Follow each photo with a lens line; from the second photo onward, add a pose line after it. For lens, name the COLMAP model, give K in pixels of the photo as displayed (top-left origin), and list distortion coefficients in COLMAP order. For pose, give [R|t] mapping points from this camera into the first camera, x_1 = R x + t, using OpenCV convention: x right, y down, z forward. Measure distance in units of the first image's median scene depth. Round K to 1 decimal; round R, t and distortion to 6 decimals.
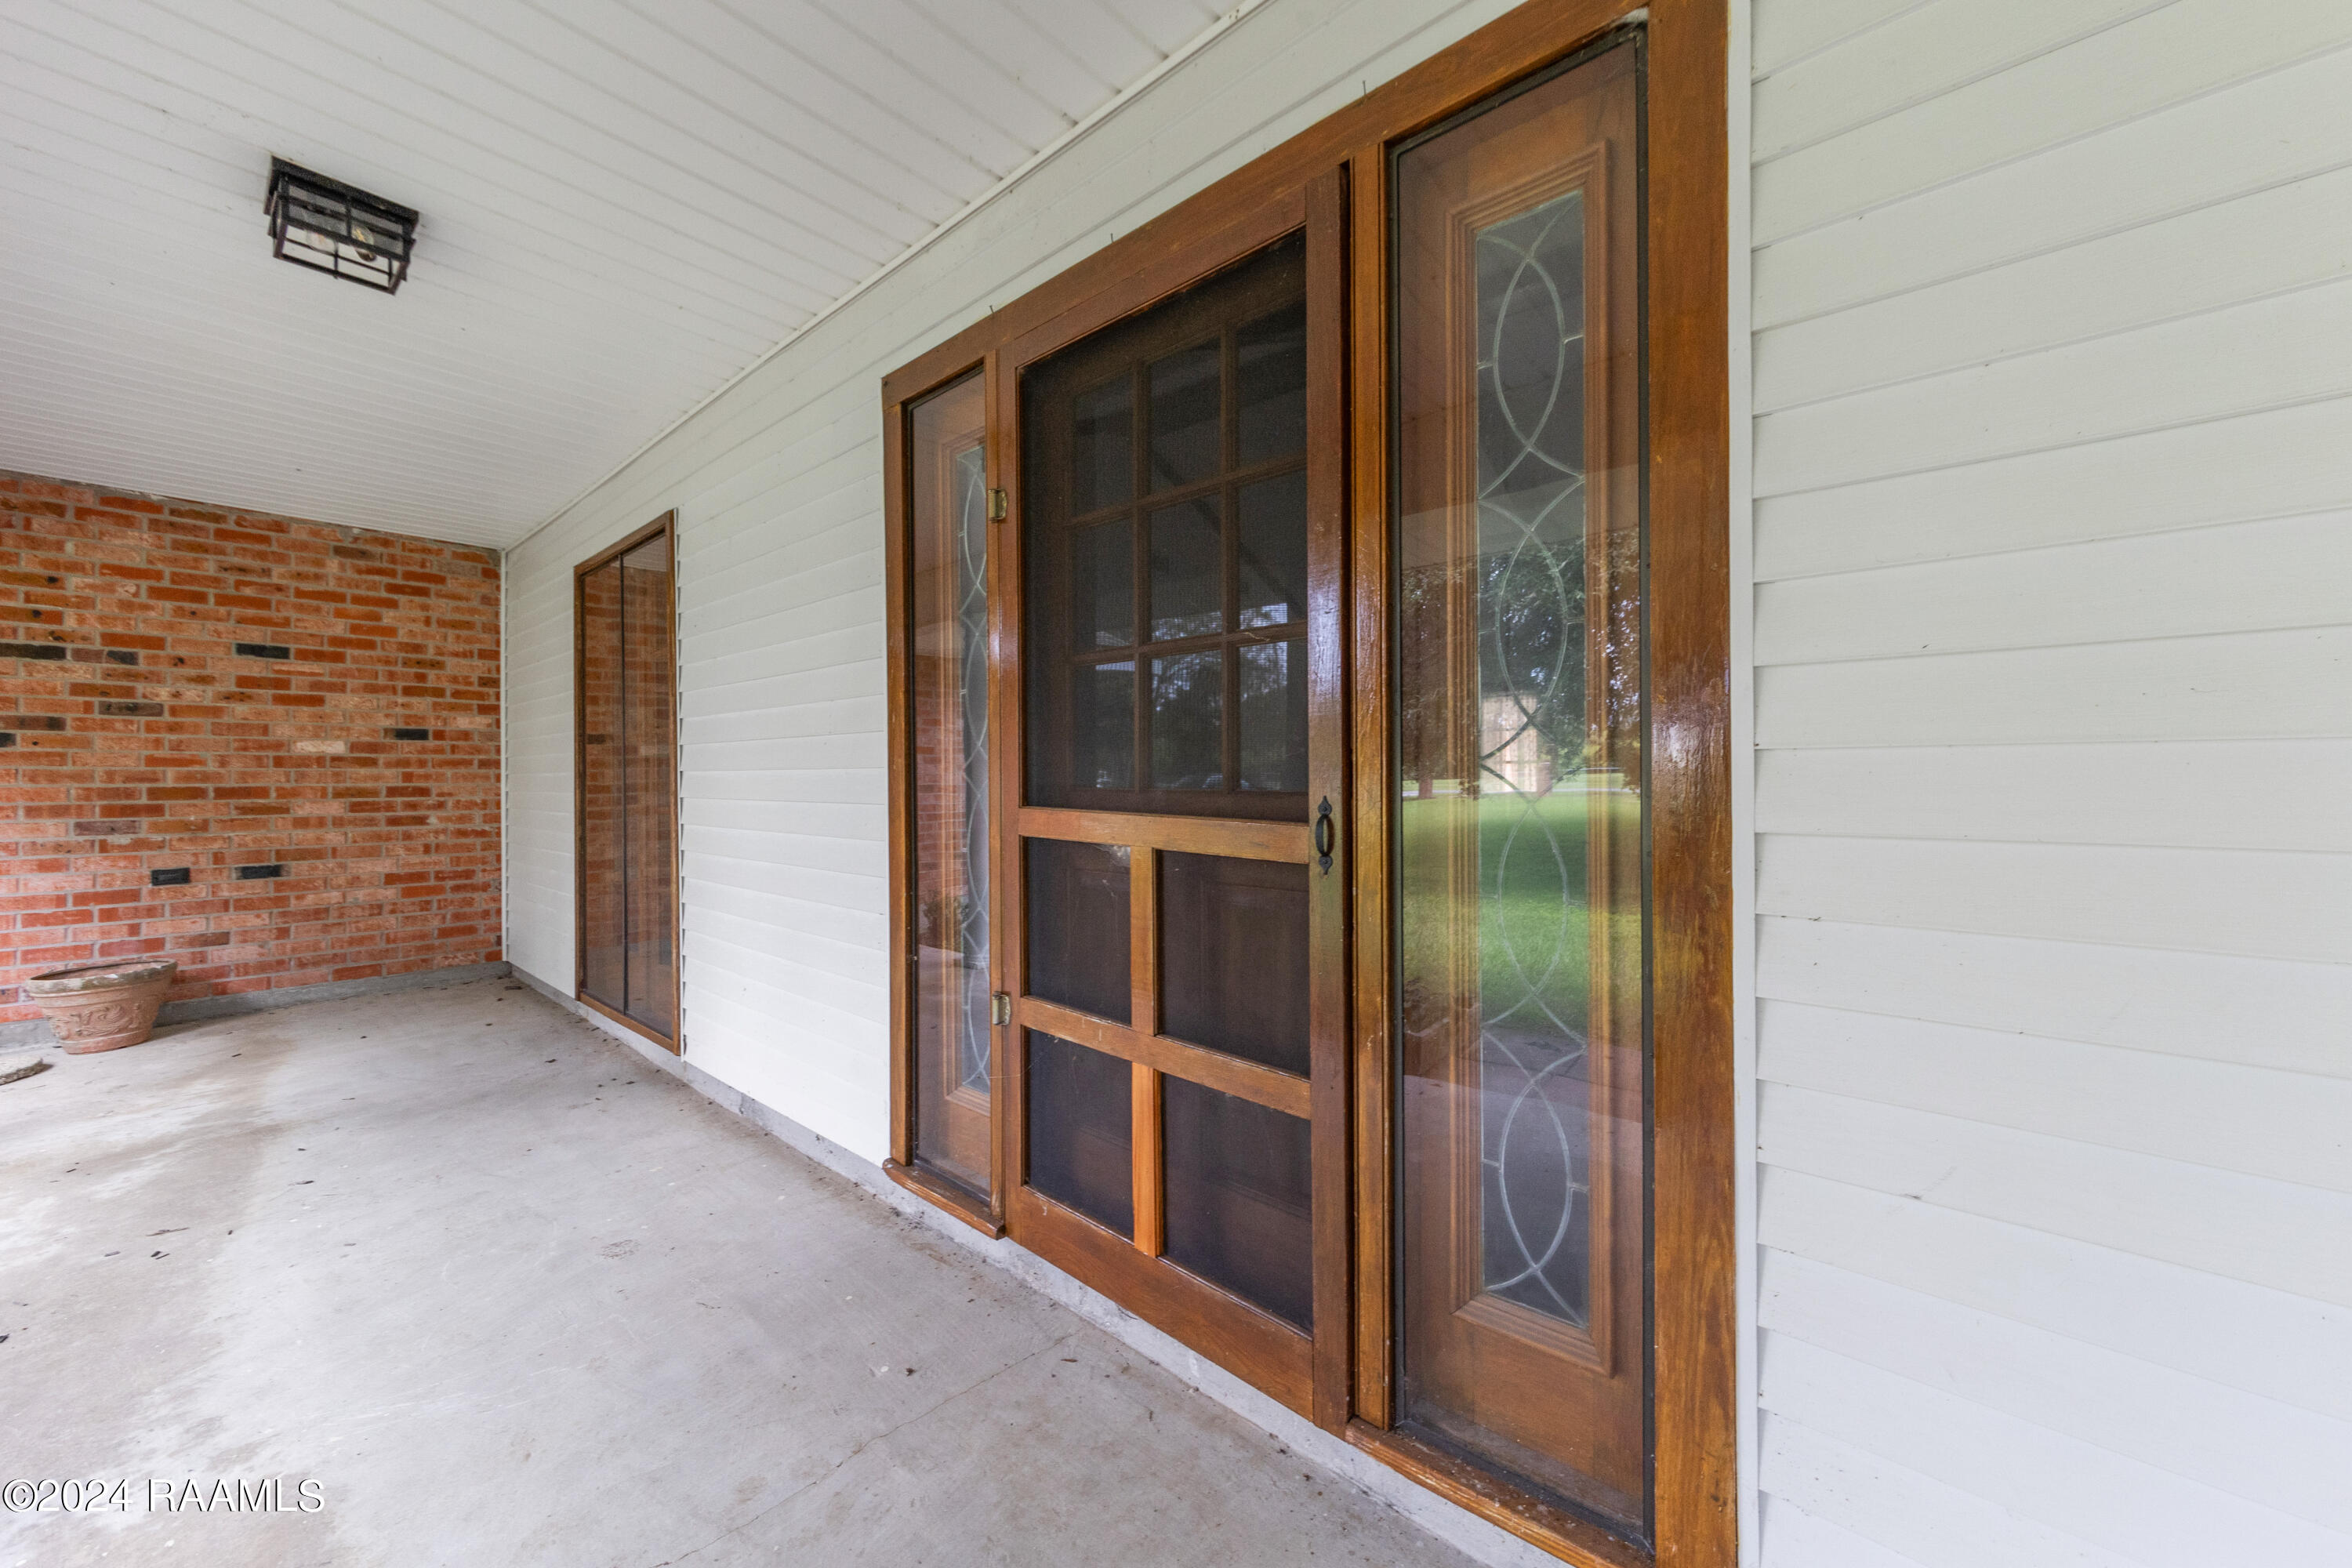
lens RADIAL K [[871.3, 0, 1180.2], [0, 871.3, 779.9], [0, 0, 1]] dist [0.000977, 0.000012]
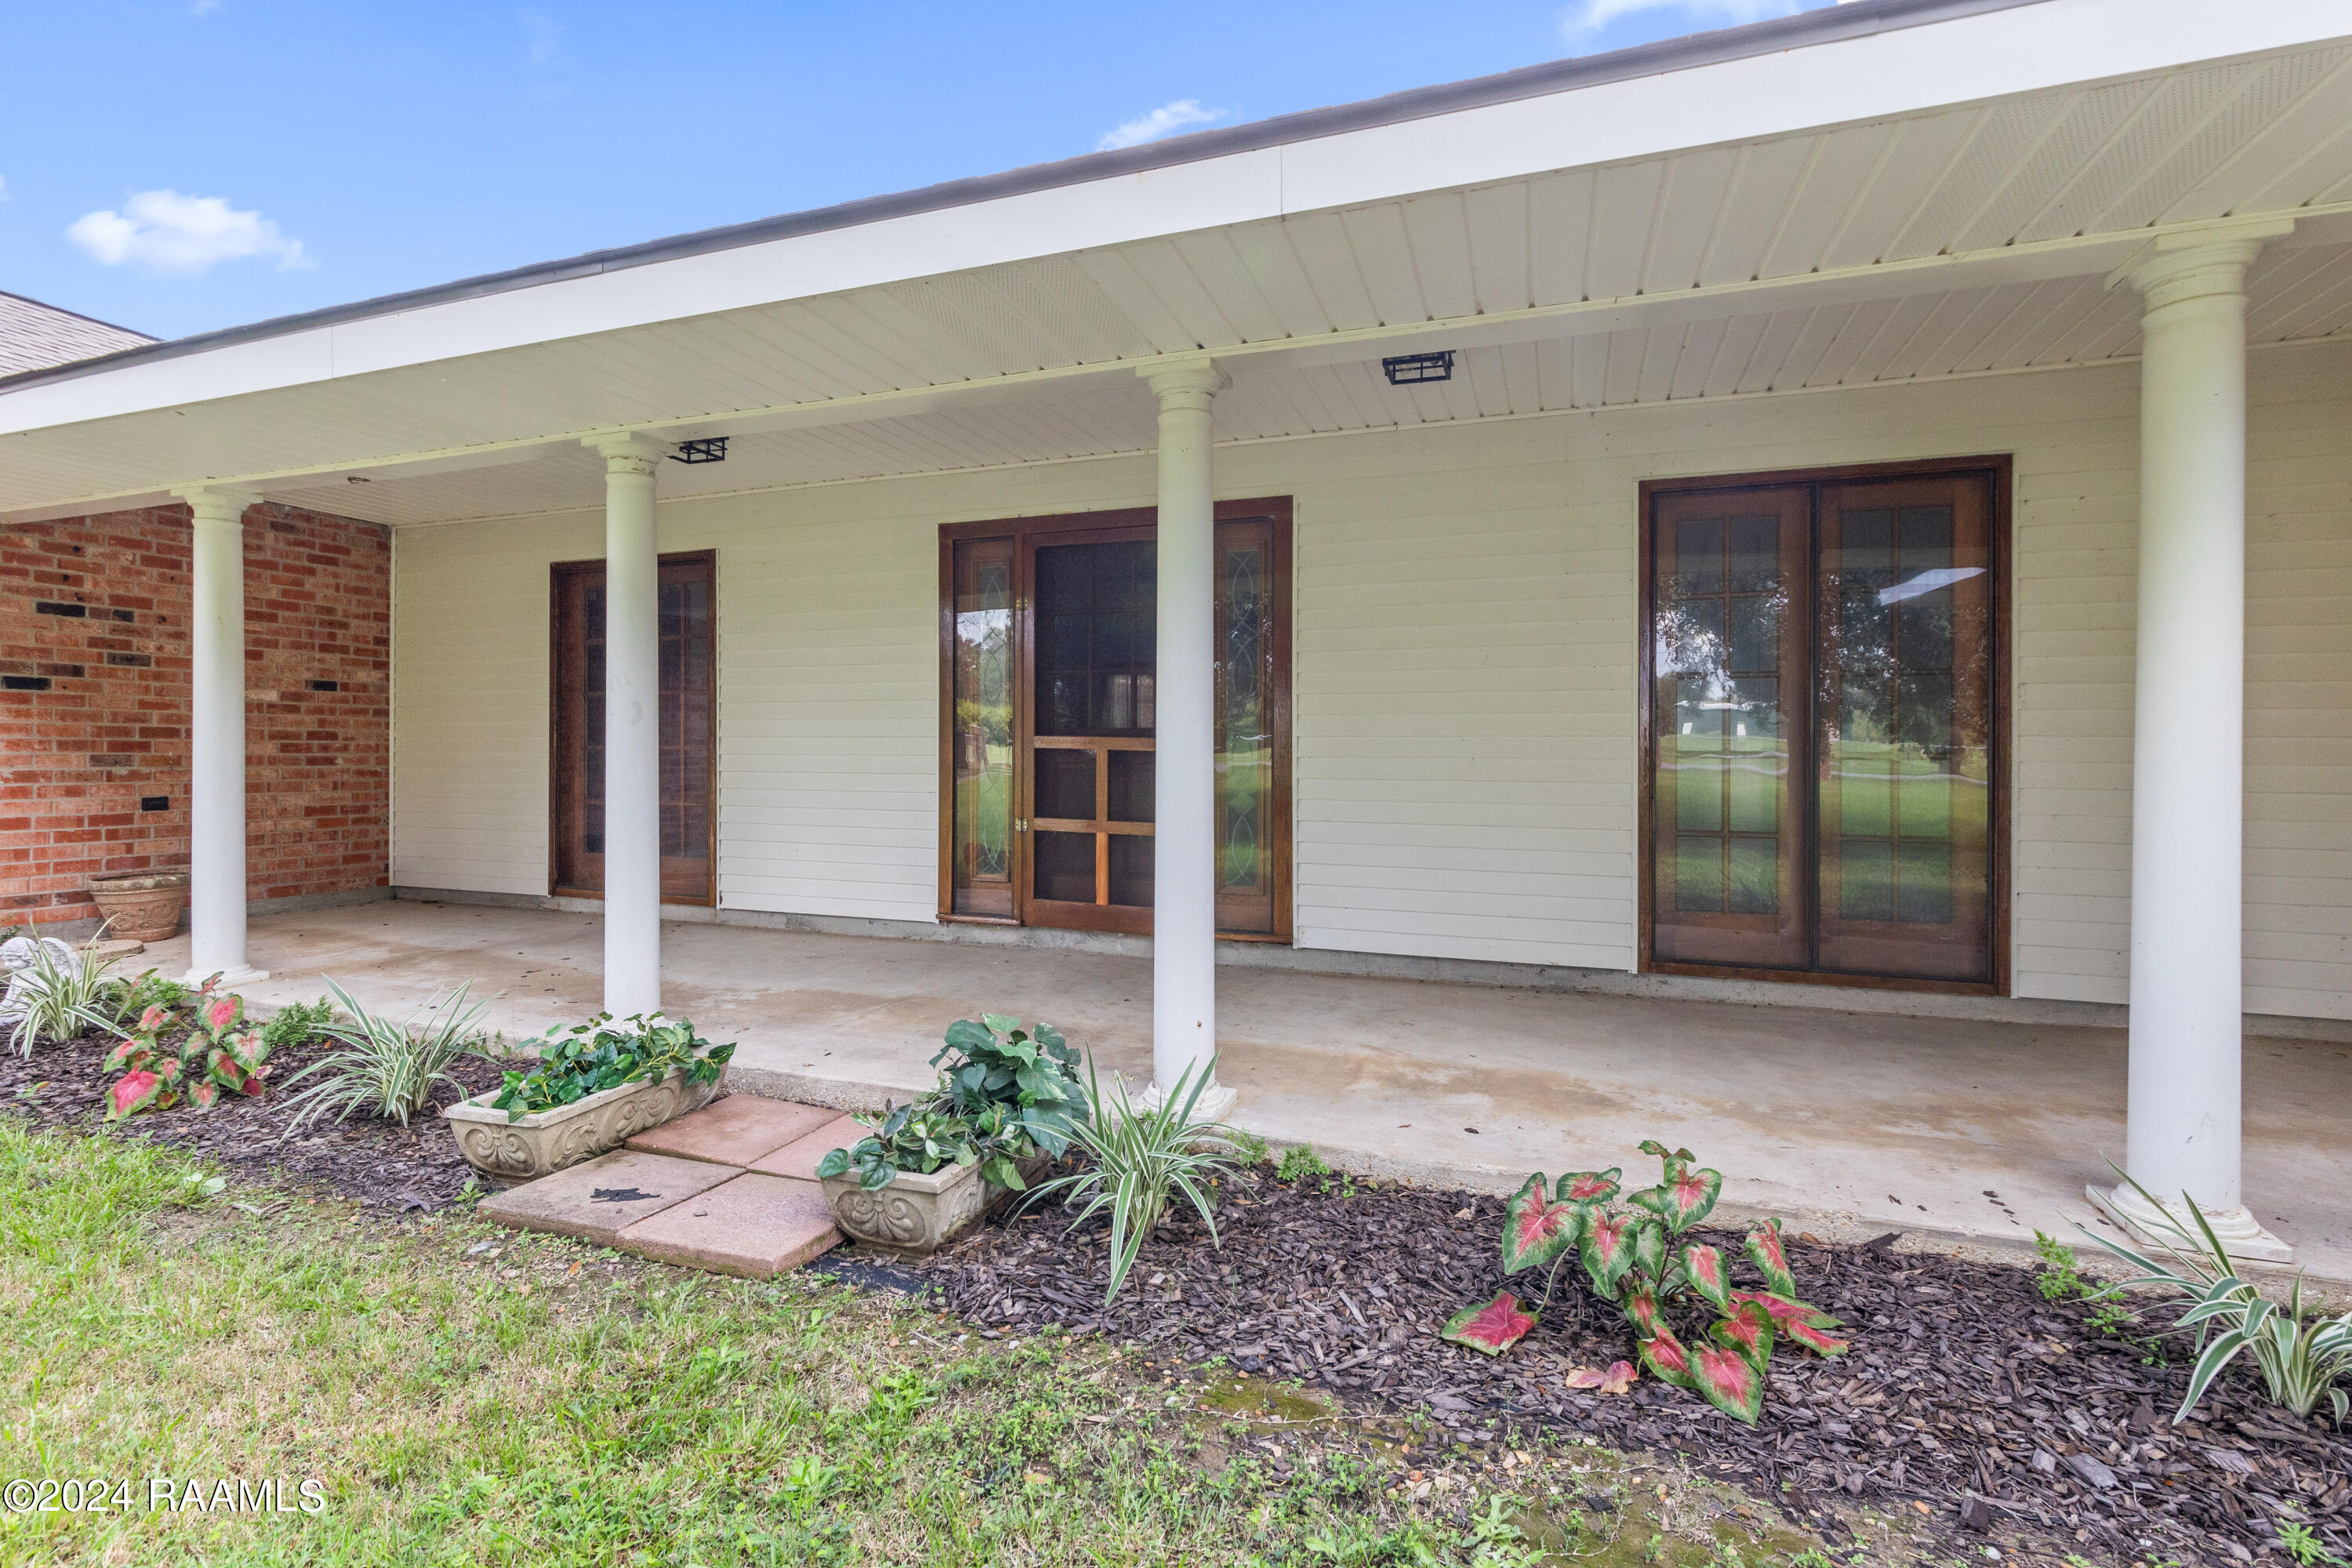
lens RADIAL K [[1088.8, 0, 1172.1], [0, 1088.8, 769.9], [0, 0, 1]] dist [0.001623, 0.000019]
pose [[0.930035, 0.001552, 0.367467, -0.387406], [-0.006450, 0.999906, 0.012103, 0.035583], [-0.367414, -0.013627, 0.929958, -0.780439]]
